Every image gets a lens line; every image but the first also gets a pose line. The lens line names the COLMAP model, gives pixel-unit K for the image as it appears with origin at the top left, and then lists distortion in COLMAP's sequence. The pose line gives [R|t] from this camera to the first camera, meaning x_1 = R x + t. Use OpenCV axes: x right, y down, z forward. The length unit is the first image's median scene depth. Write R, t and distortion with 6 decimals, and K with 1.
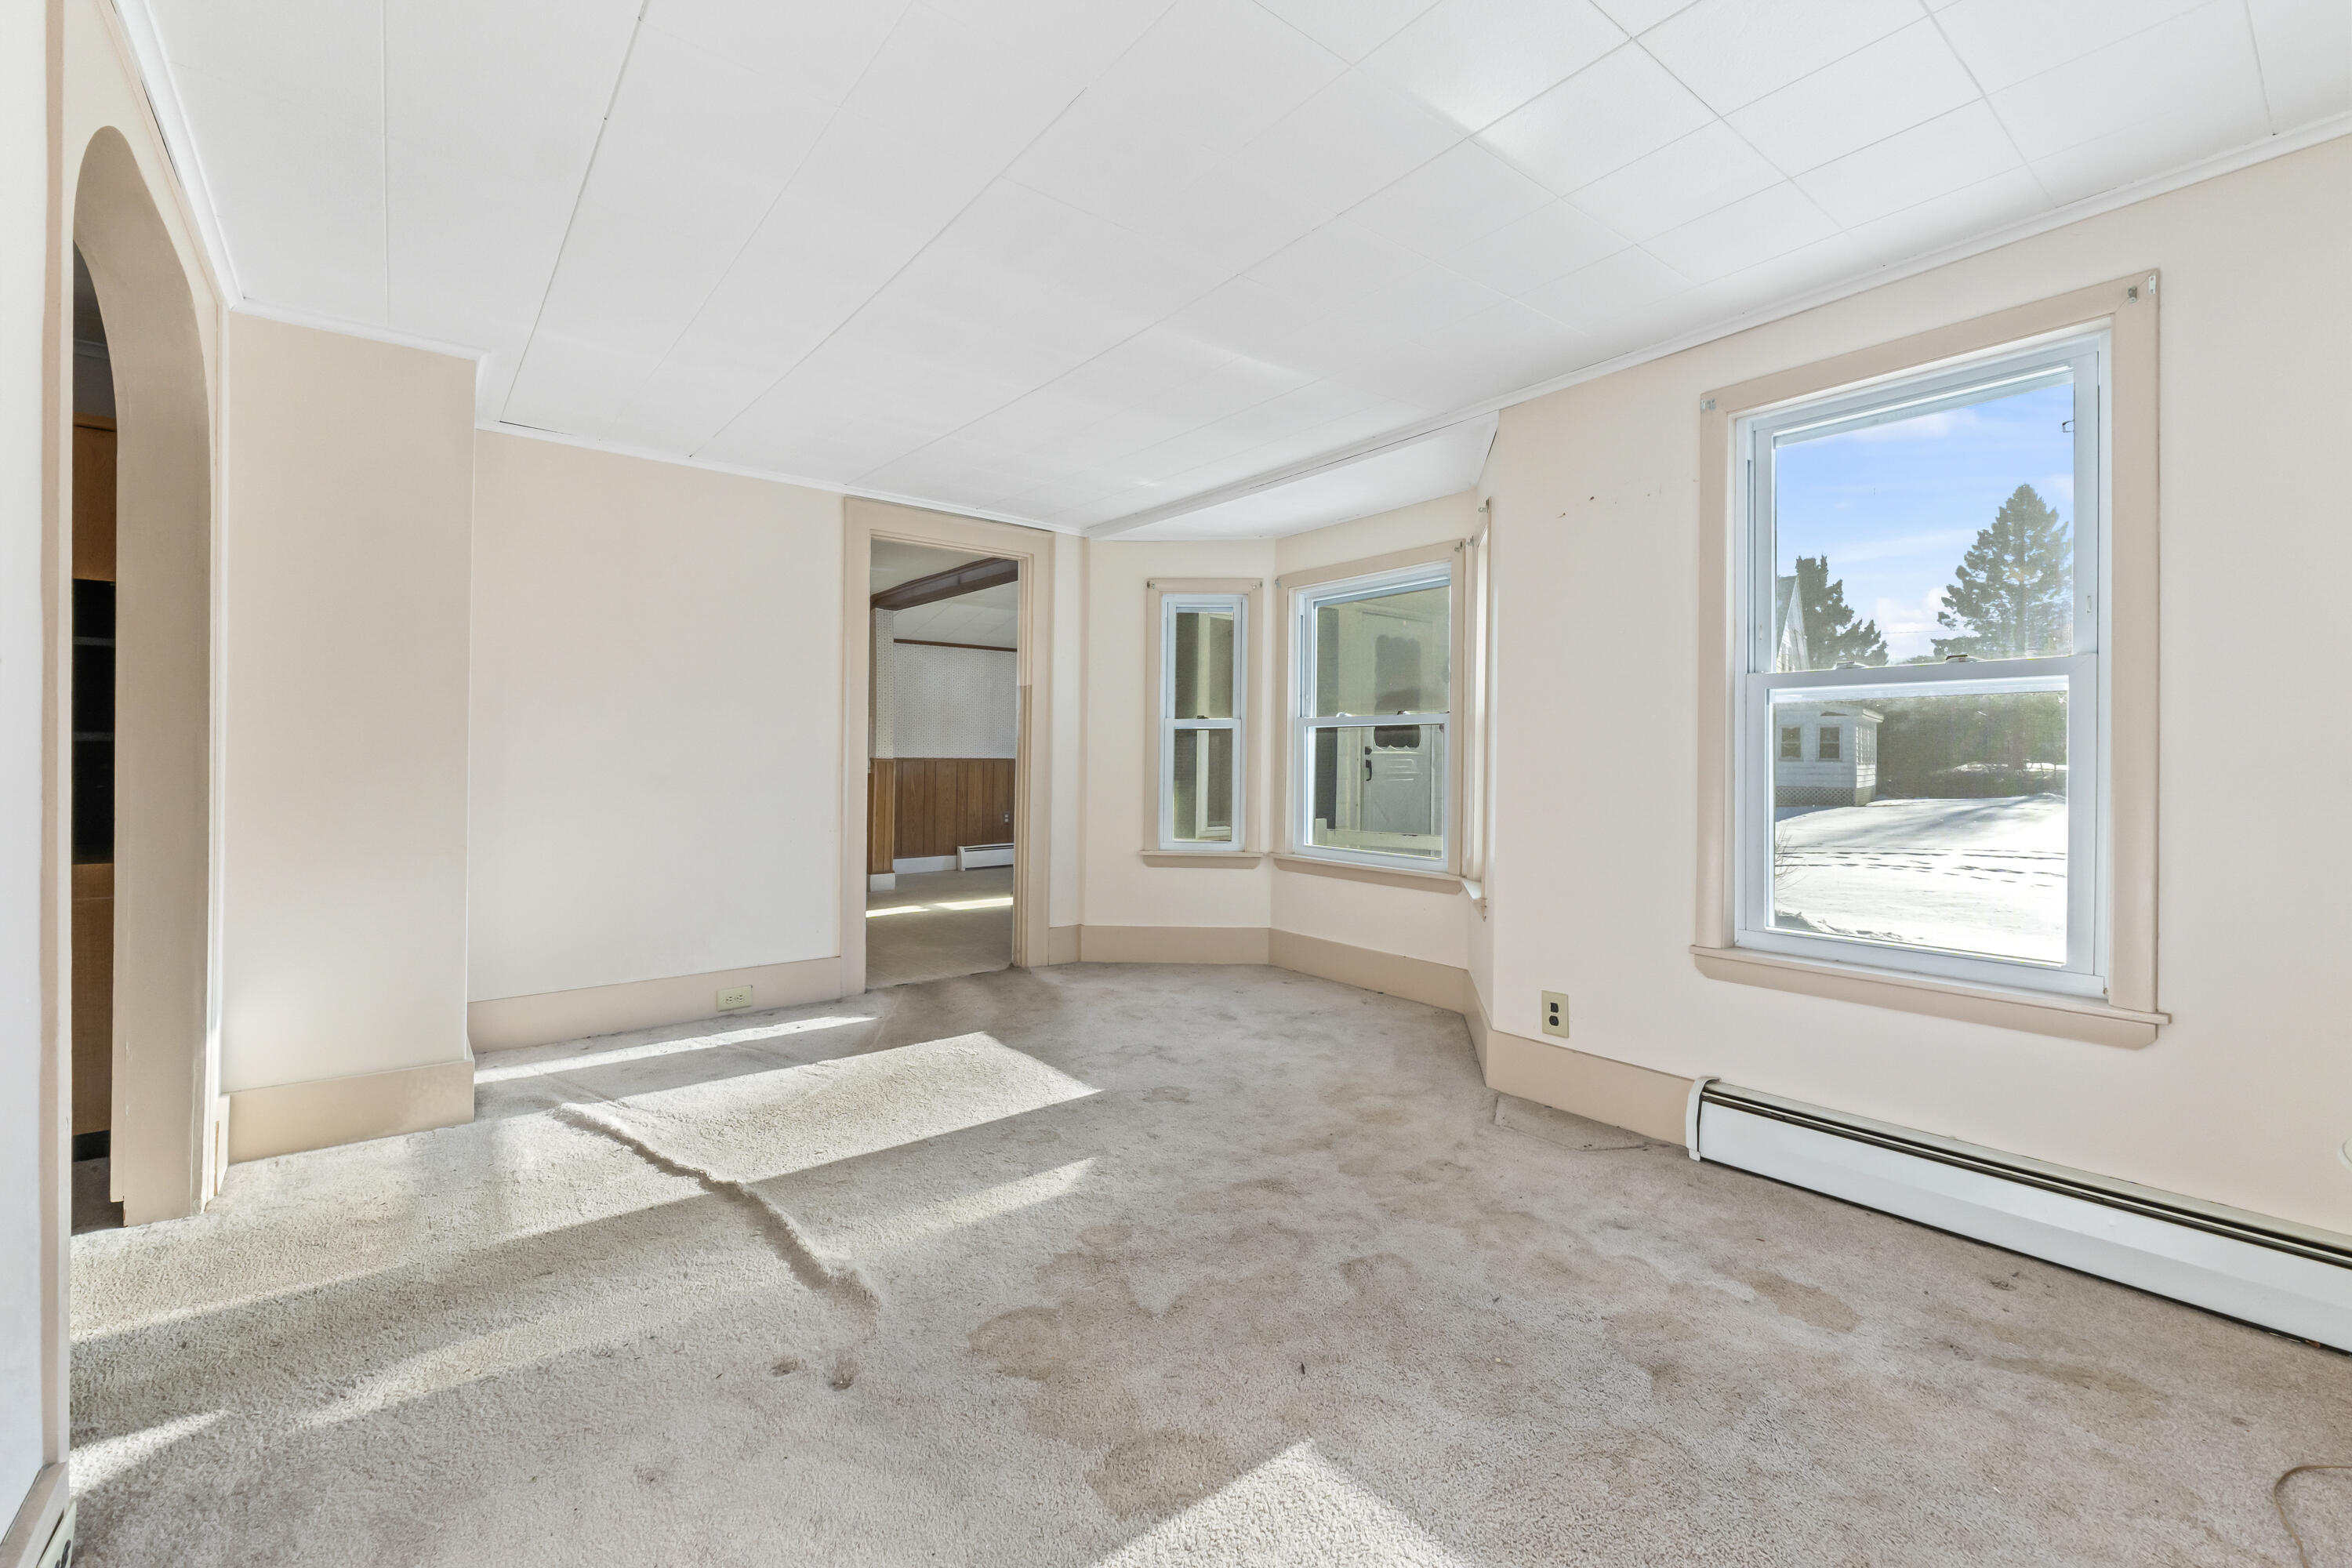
lens RADIAL K [[987.0, 0, 1164.7], [0, 987.0, 763.6], [0, 0, 1]] dist [-0.001512, -0.000235]
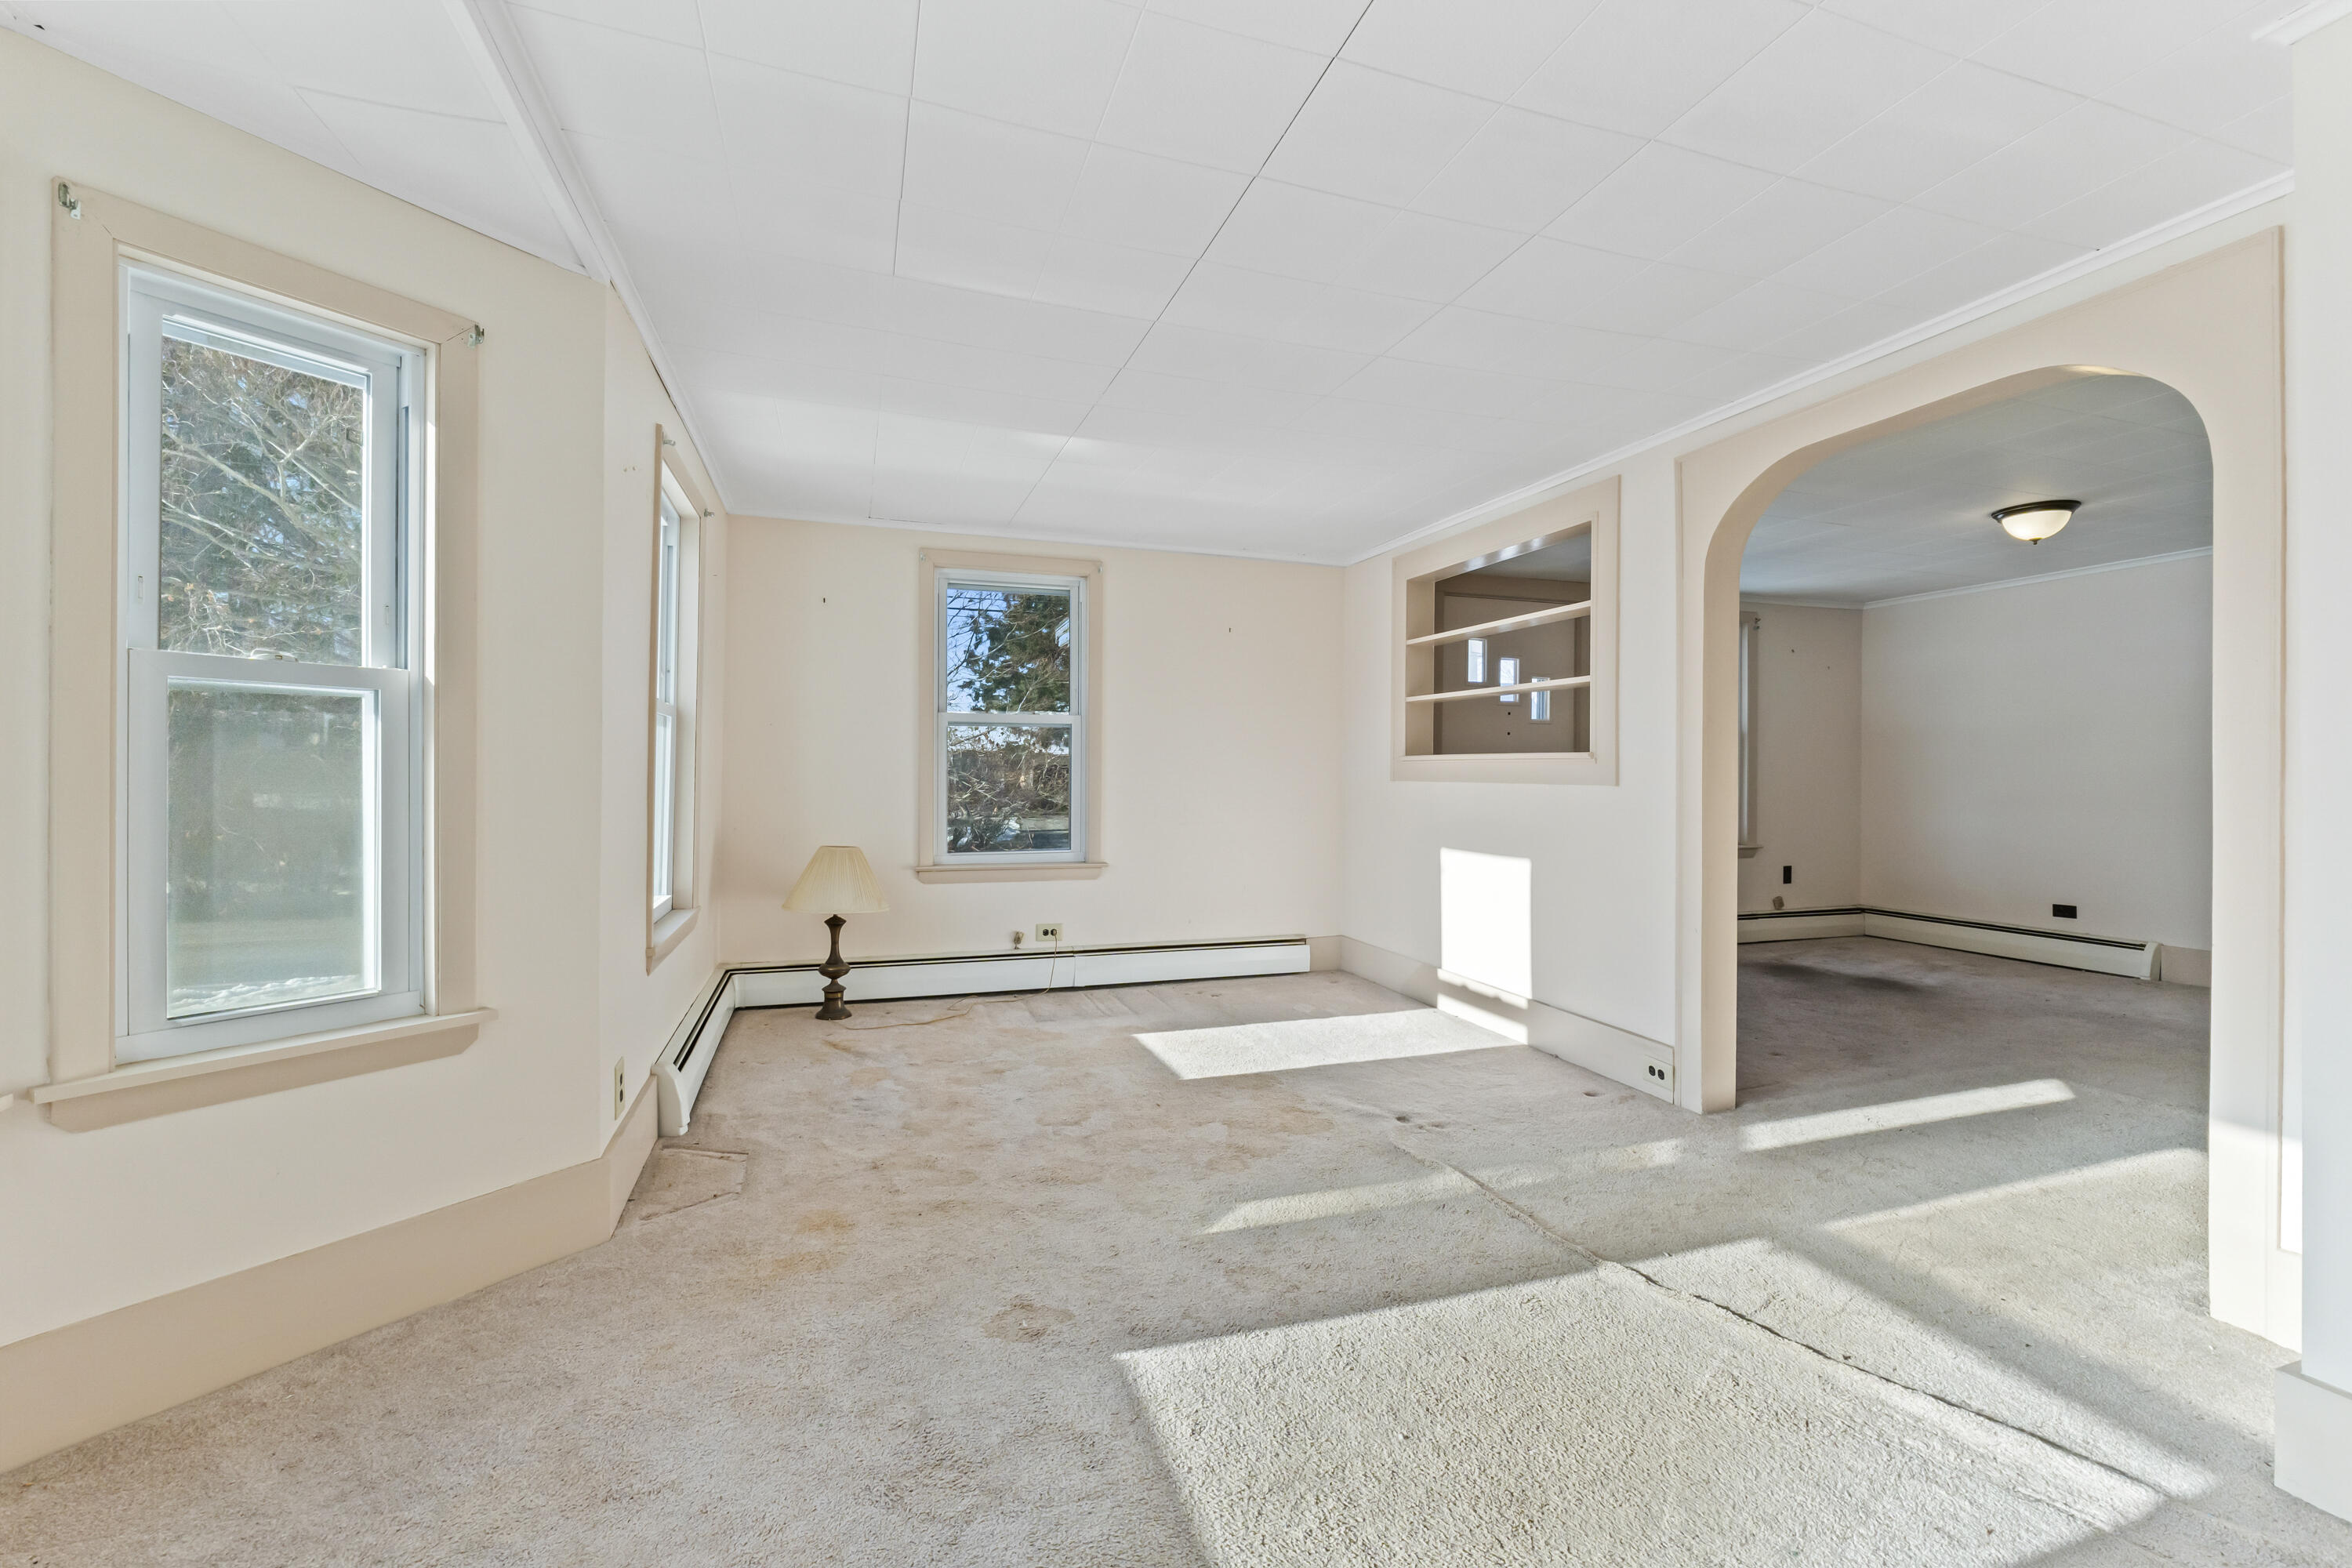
lens RADIAL K [[987.0, 0, 1185.3], [0, 987.0, 779.9], [0, 0, 1]] dist [-0.001512, -0.000235]
pose [[-0.947197, -0.021179, 0.319951, -0.352109], [-0.019305, 0.999773, 0.009029, -0.012954], [-0.320069, 0.002376, -0.947391, 1.946344]]
